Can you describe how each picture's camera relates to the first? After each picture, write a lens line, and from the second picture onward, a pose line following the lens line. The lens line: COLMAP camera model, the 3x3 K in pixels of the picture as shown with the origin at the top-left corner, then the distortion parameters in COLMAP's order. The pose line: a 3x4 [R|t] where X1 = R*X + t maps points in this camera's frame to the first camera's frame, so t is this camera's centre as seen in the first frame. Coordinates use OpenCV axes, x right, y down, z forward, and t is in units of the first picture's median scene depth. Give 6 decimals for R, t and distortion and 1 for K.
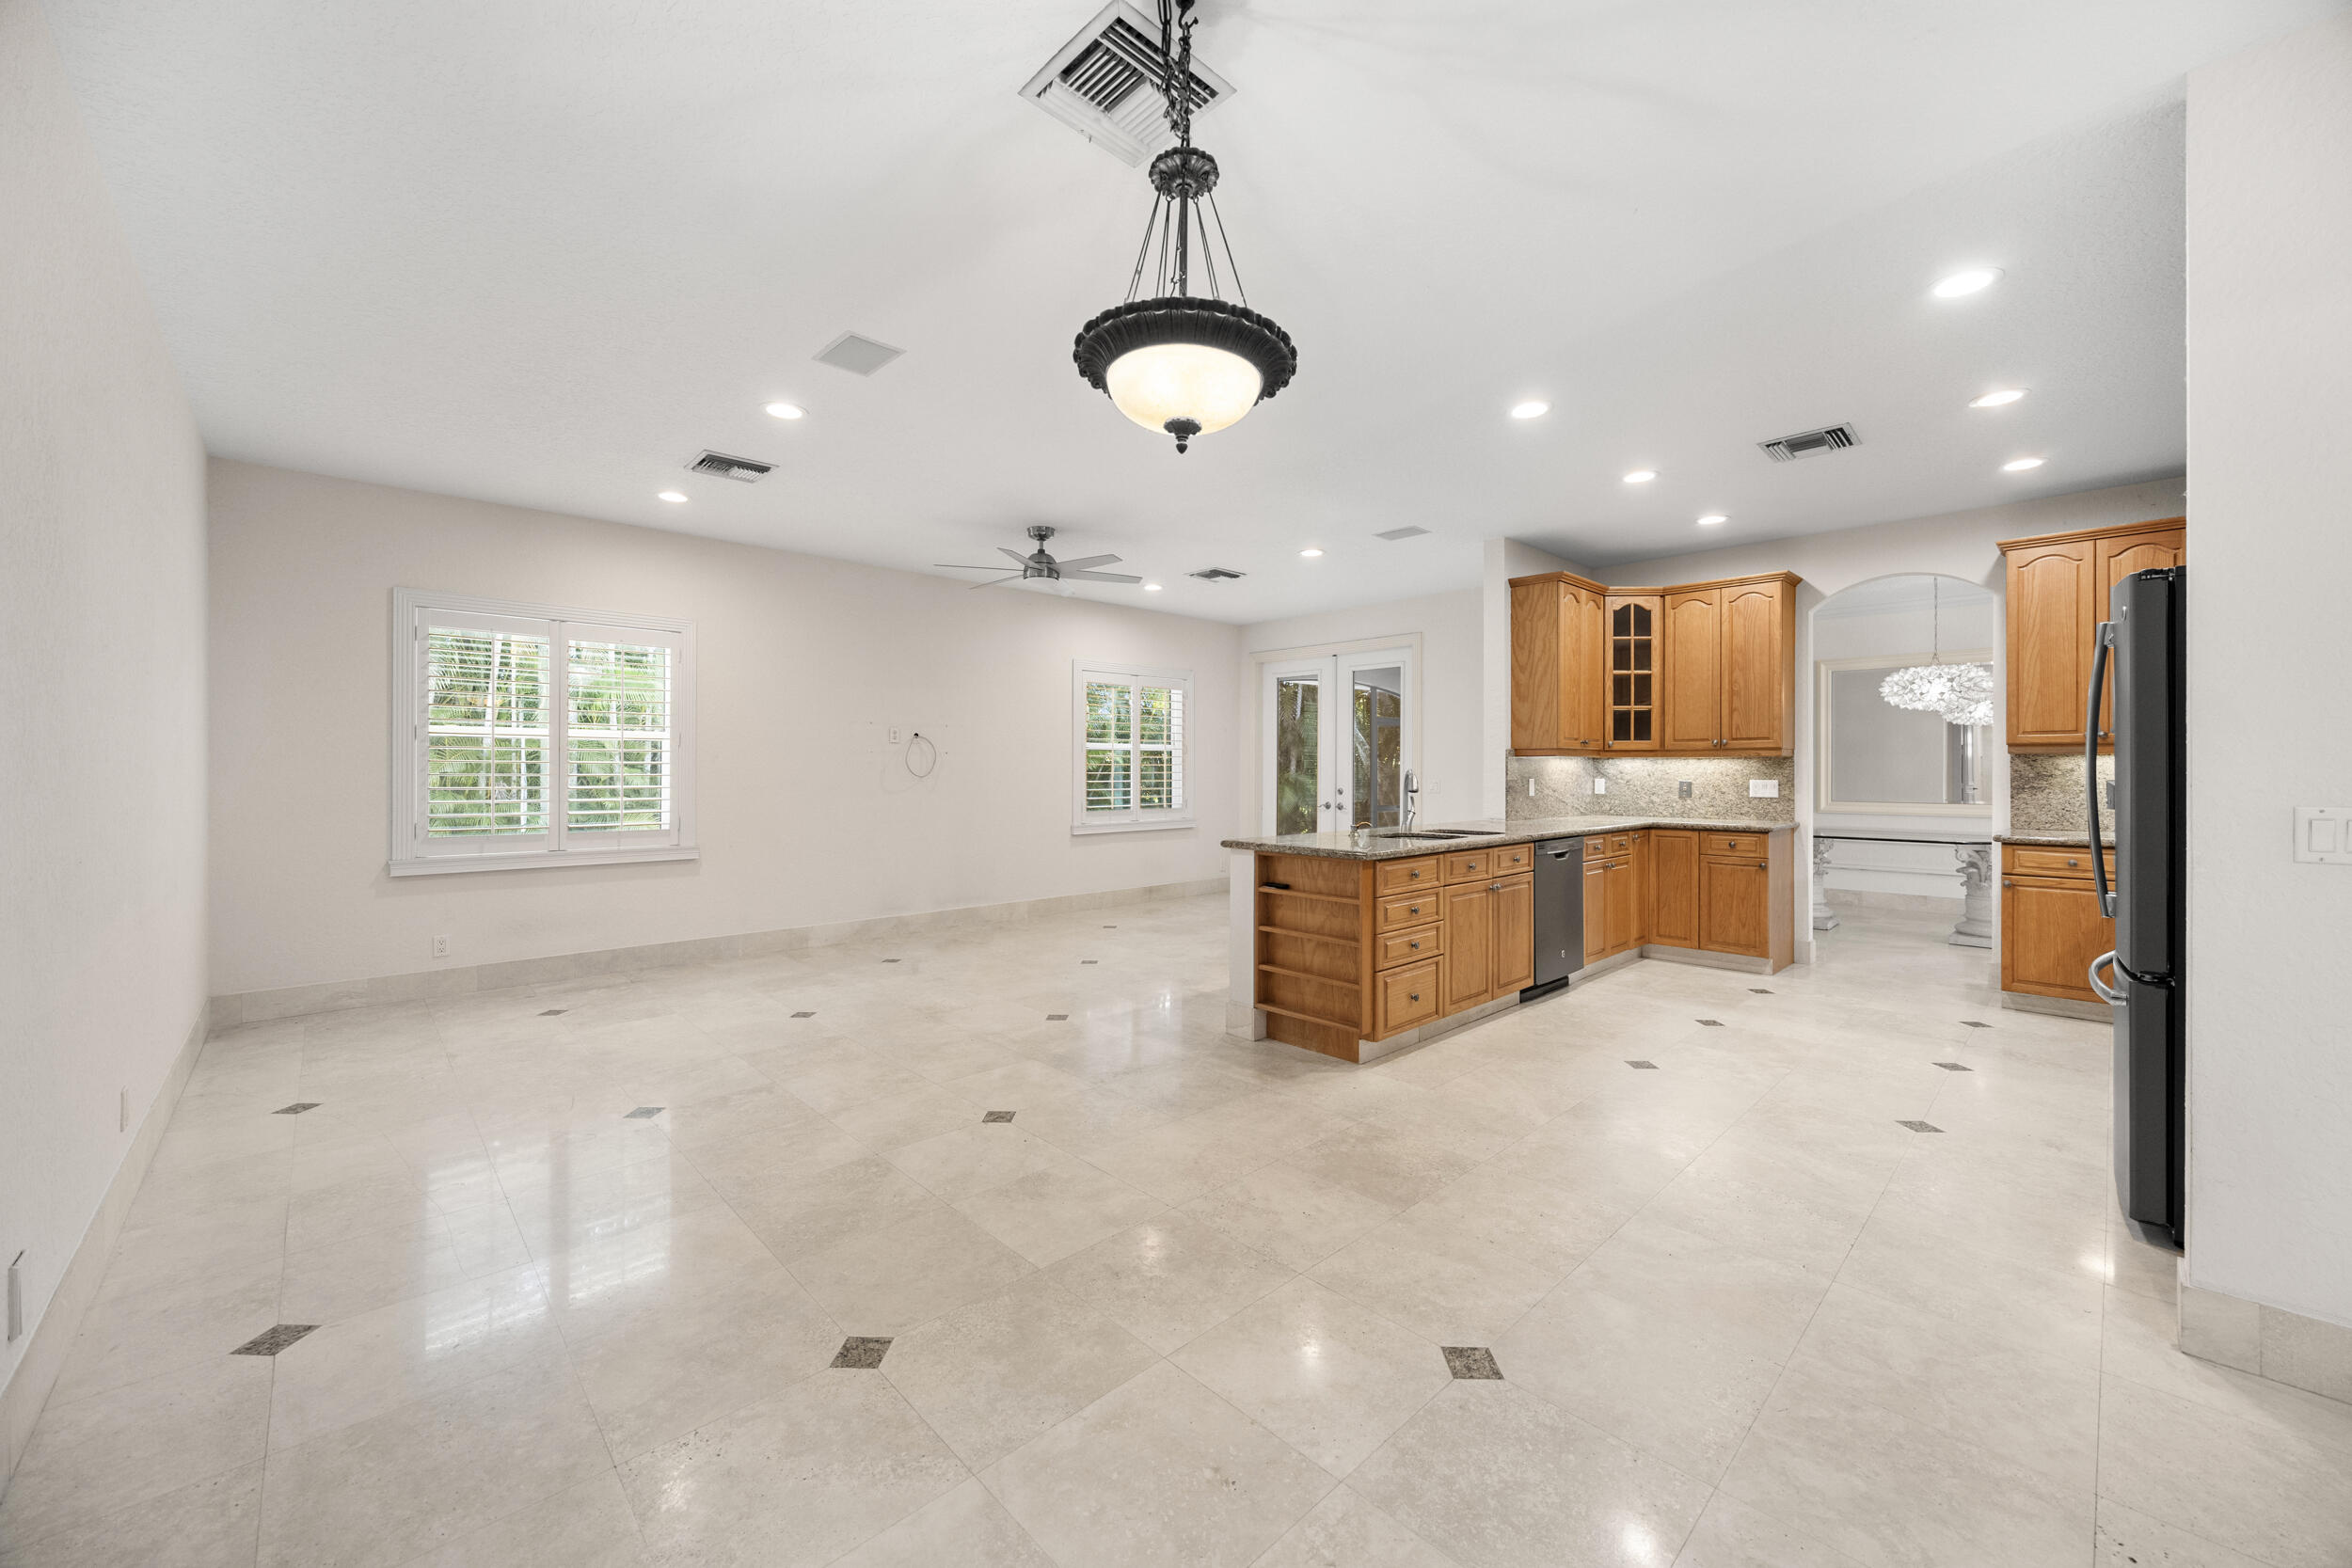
lens RADIAL K [[897.0, 0, 1178.3], [0, 897.0, 766.7], [0, 0, 1]] dist [-0.003037, -0.000124]
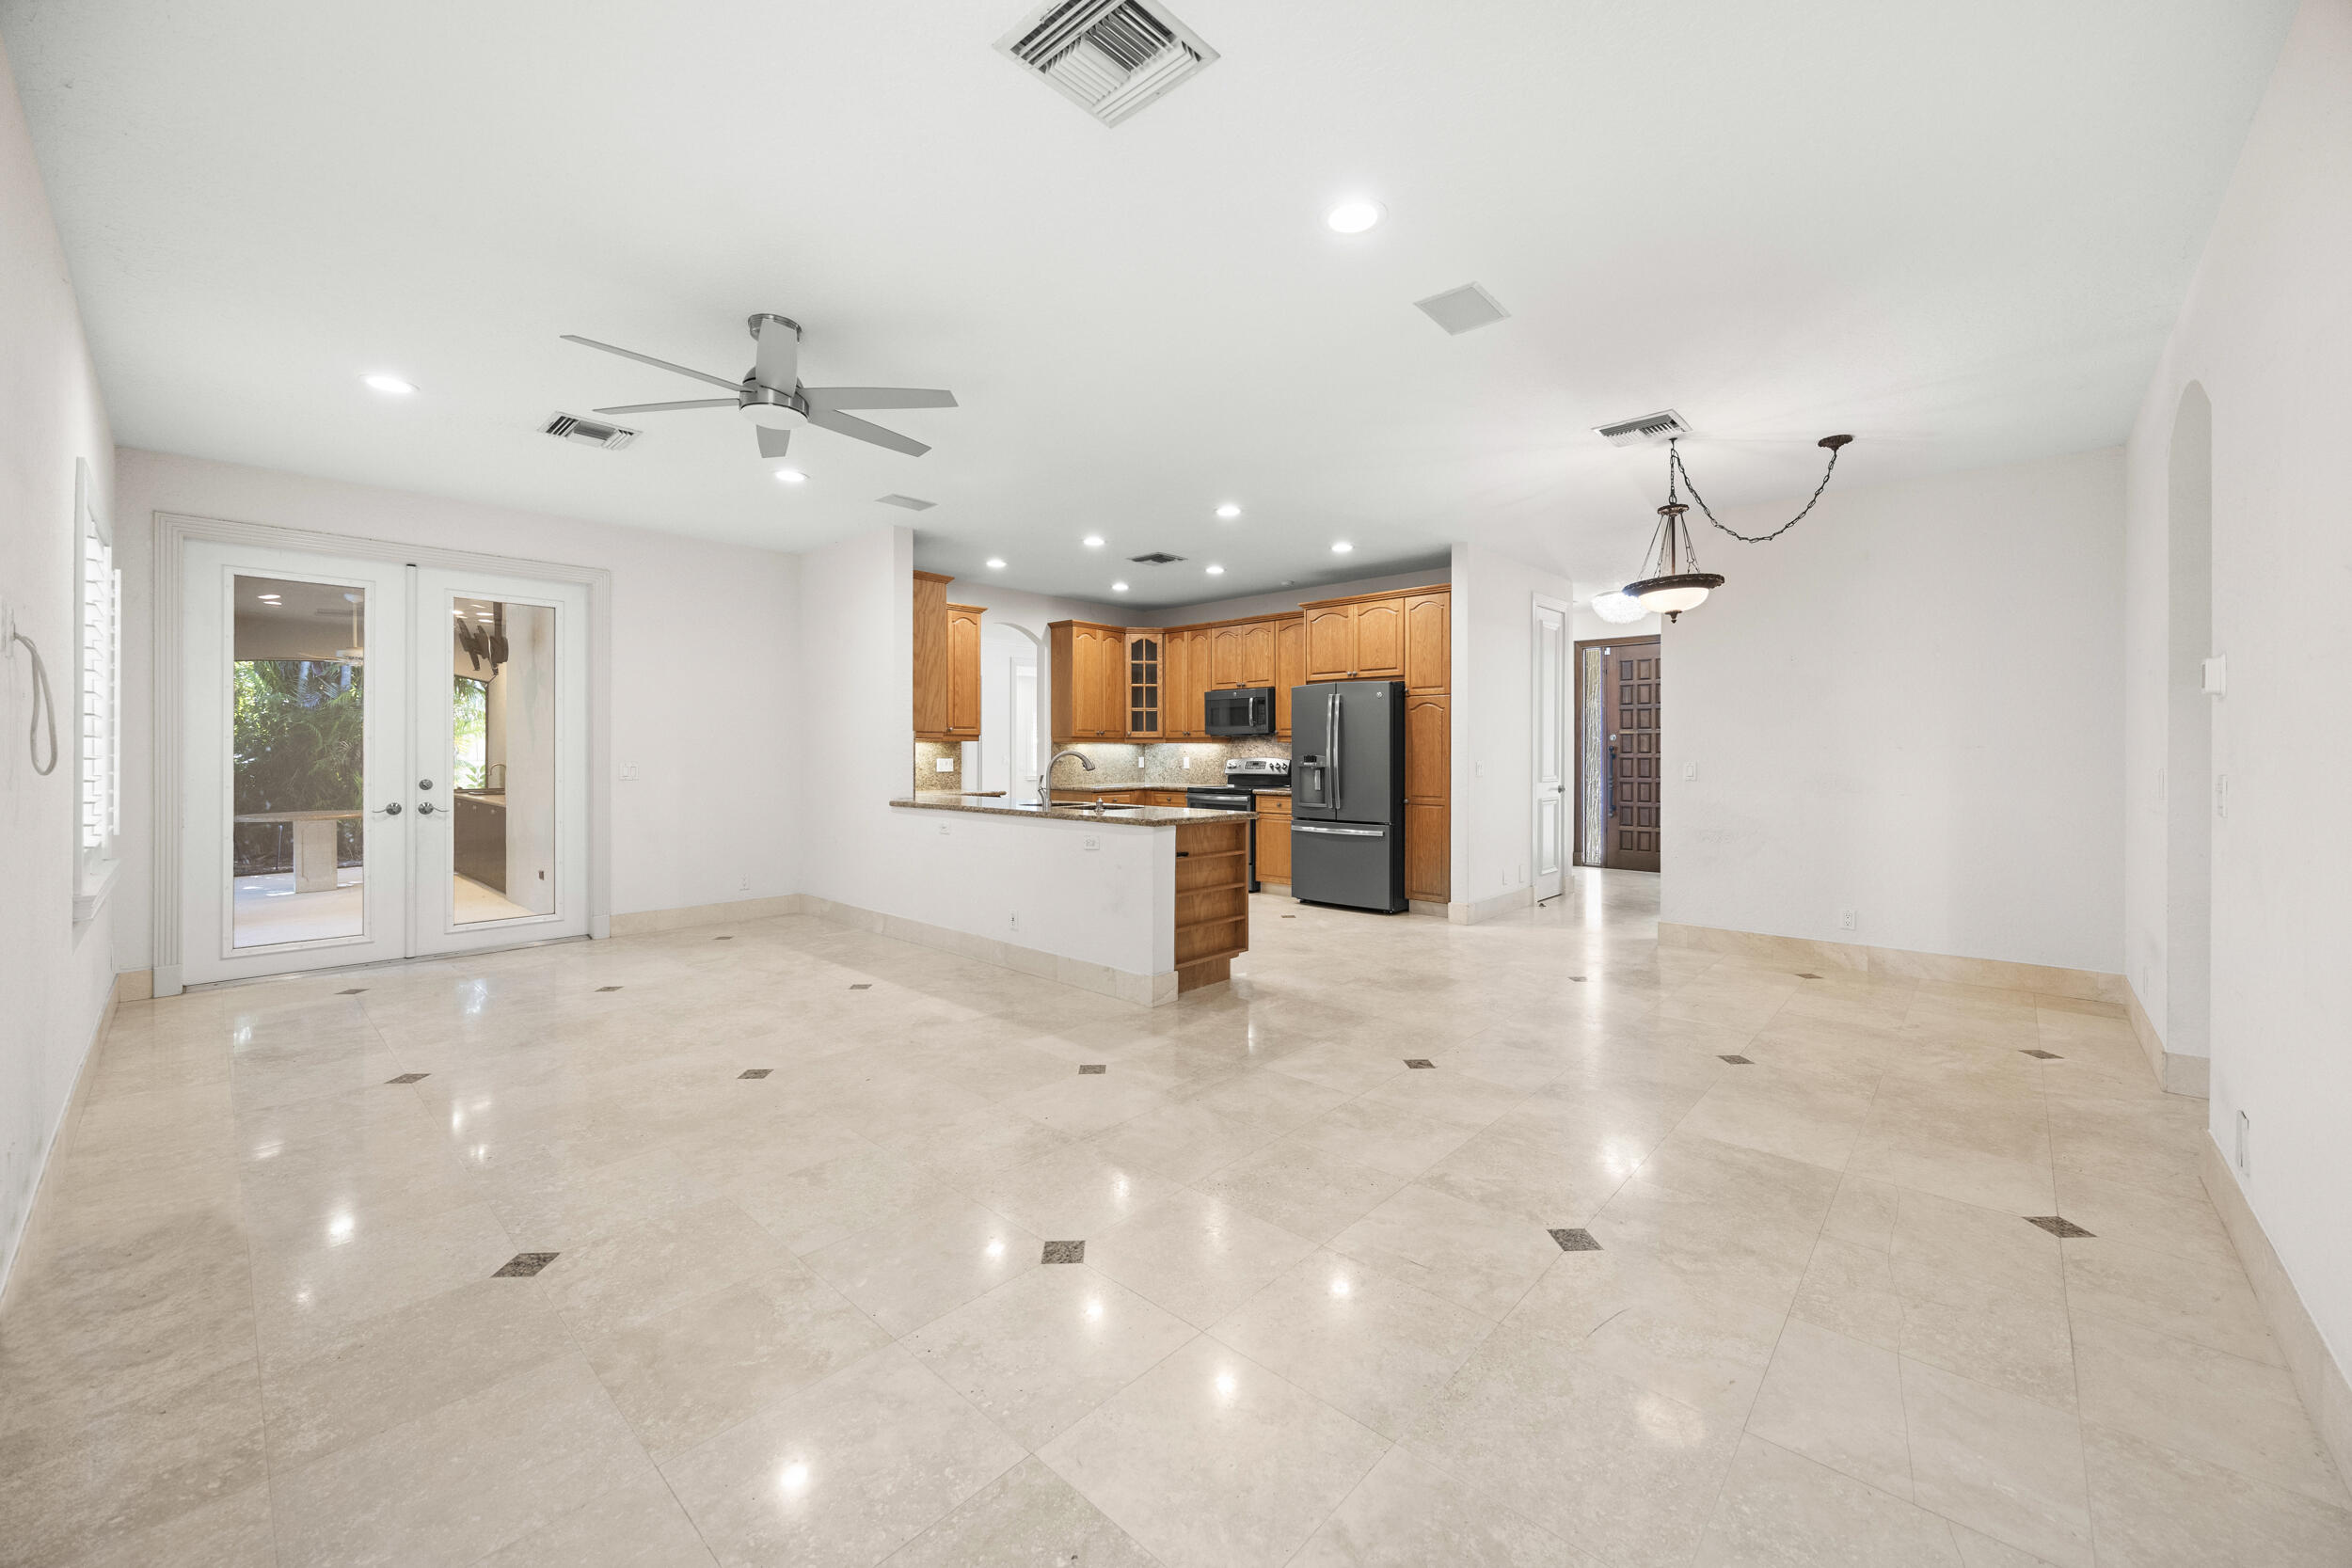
lens RADIAL K [[897.0, 0, 1178.7], [0, 897.0, 769.0], [0, 0, 1]] dist [-0.003037, -0.000124]
pose [[-0.063803, -0.020854, 0.997745, -0.725840], [-0.004249, 0.999778, 0.020625, 0.001623], [-0.997953, -0.002923, -0.063877, 0.775023]]
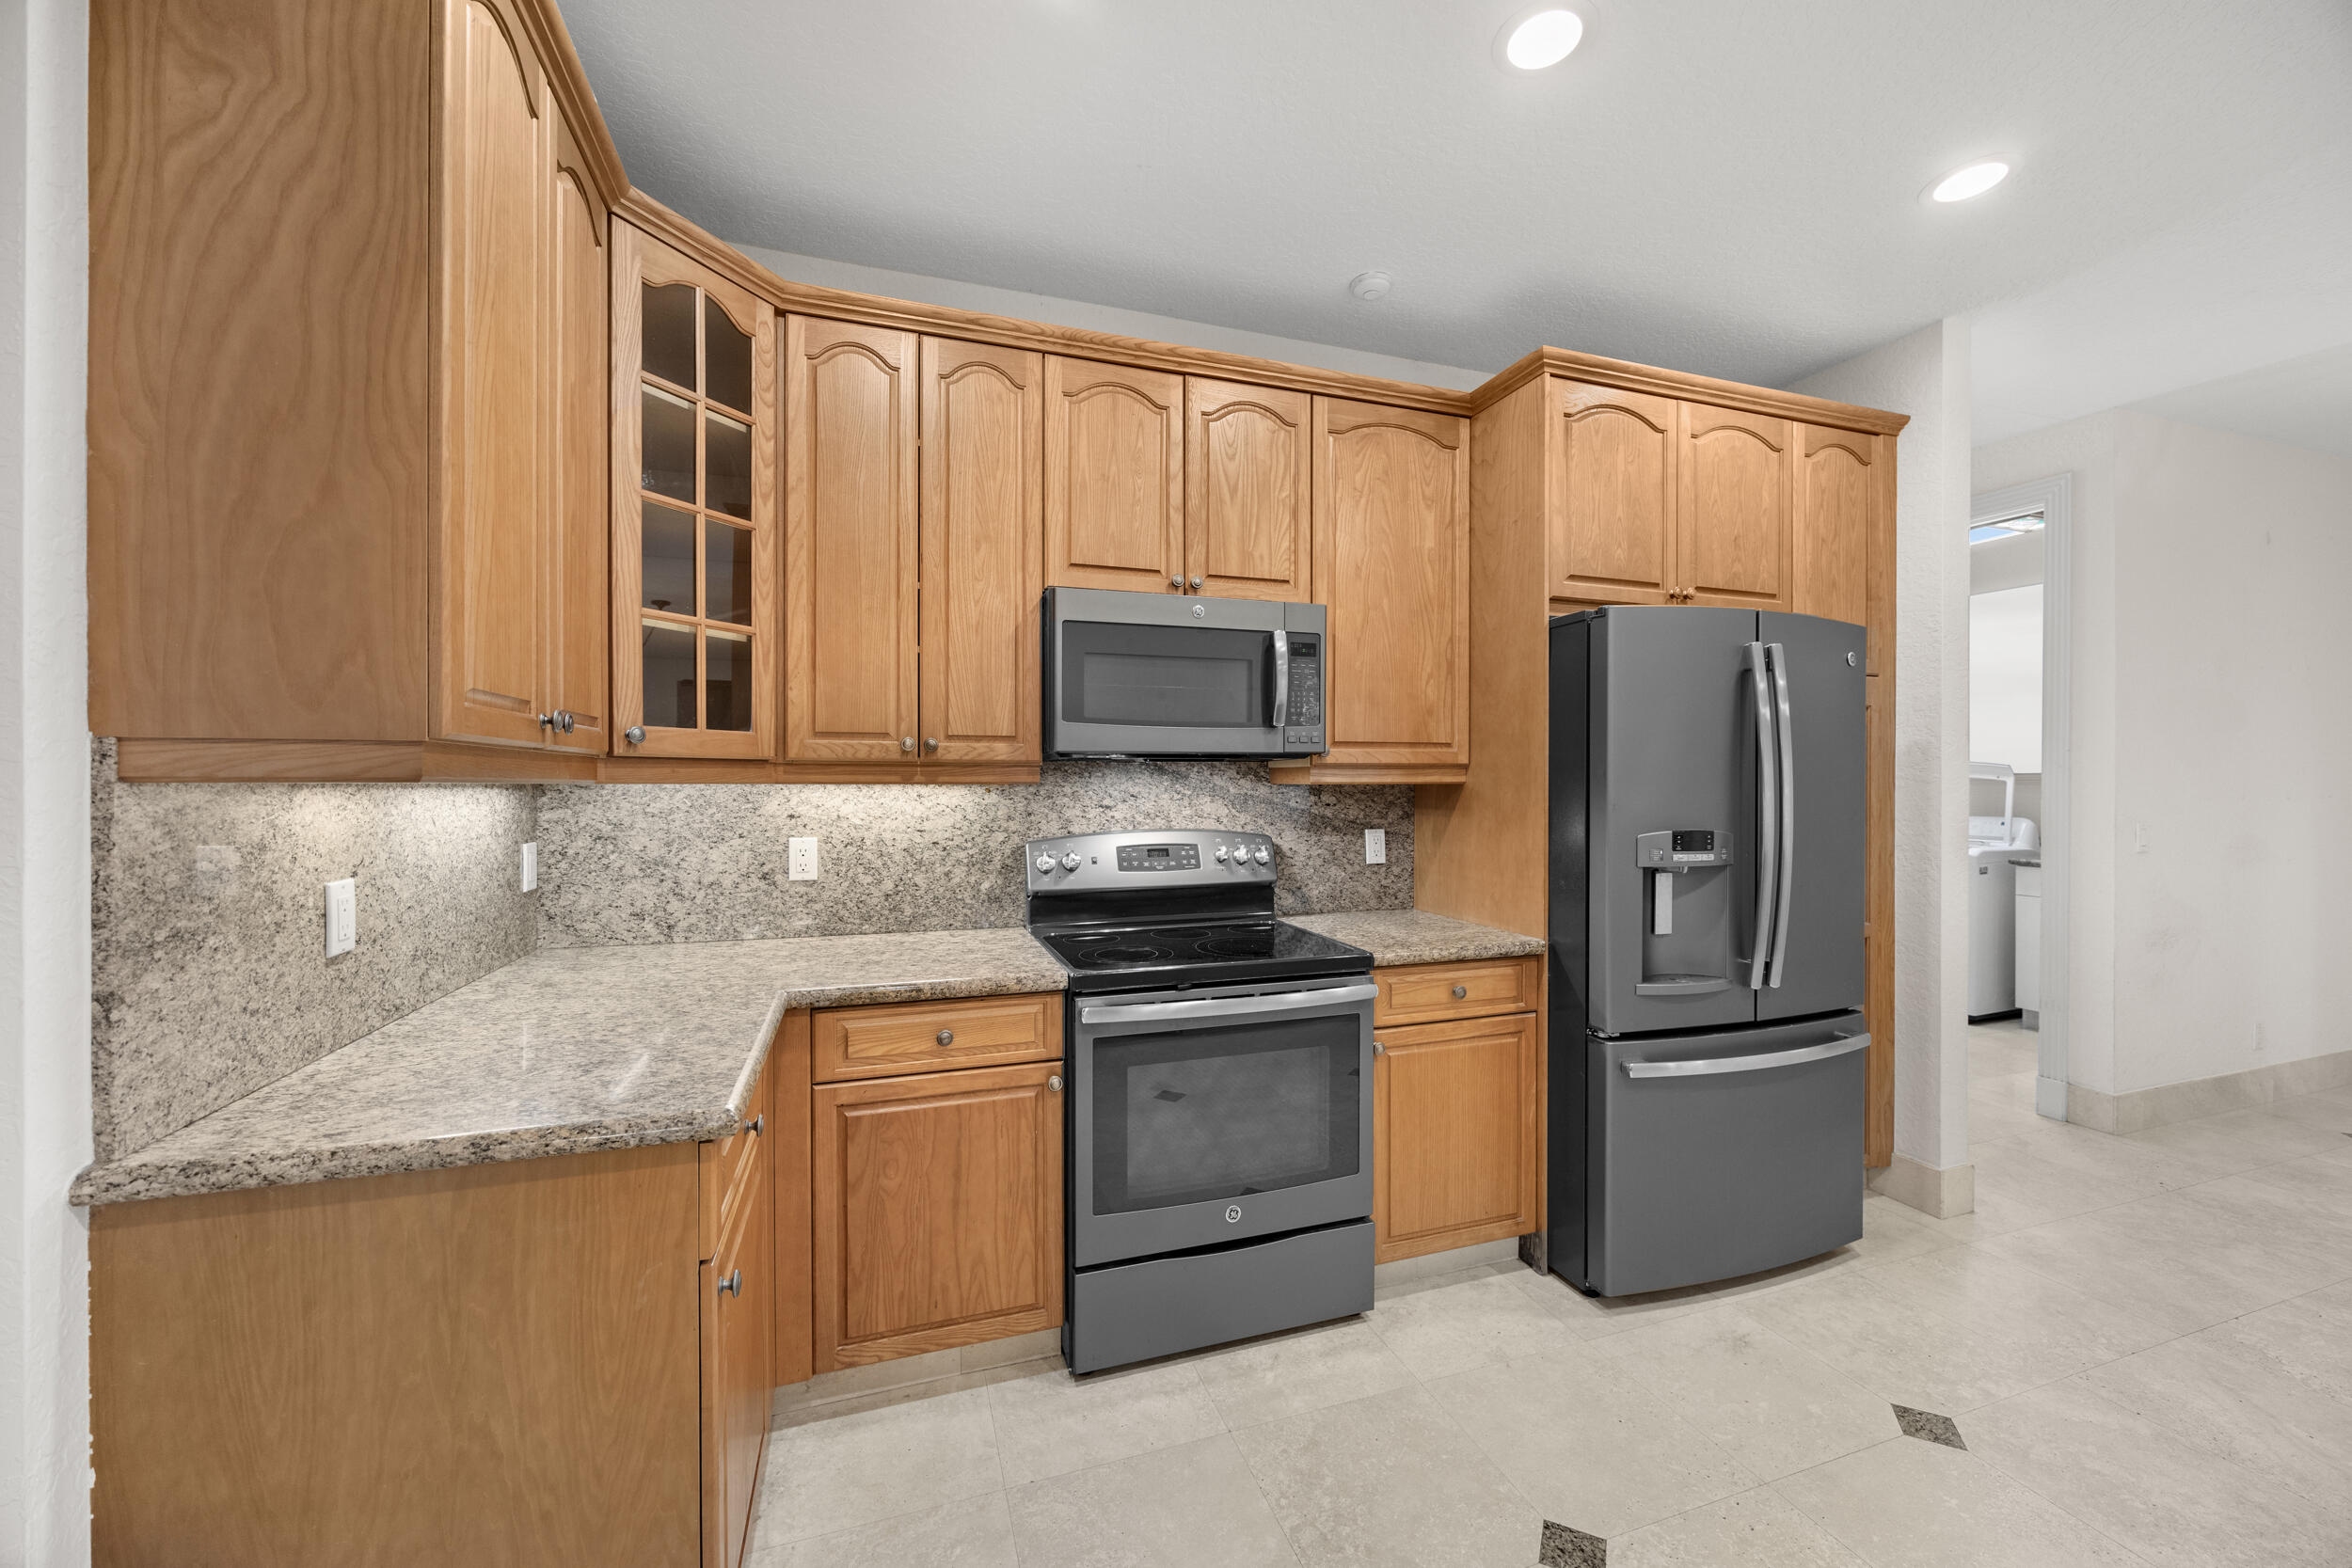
lens RADIAL K [[897.0, 0, 1182.7], [0, 897.0, 780.2], [0, 0, 1]] dist [-0.003037, -0.000124]
pose [[-0.907300, -0.001012, 0.420484, 0.568184], [-0.002534, 0.999992, -0.003061, -0.012449], [-0.420477, -0.003843, -0.907295, 0.963283]]
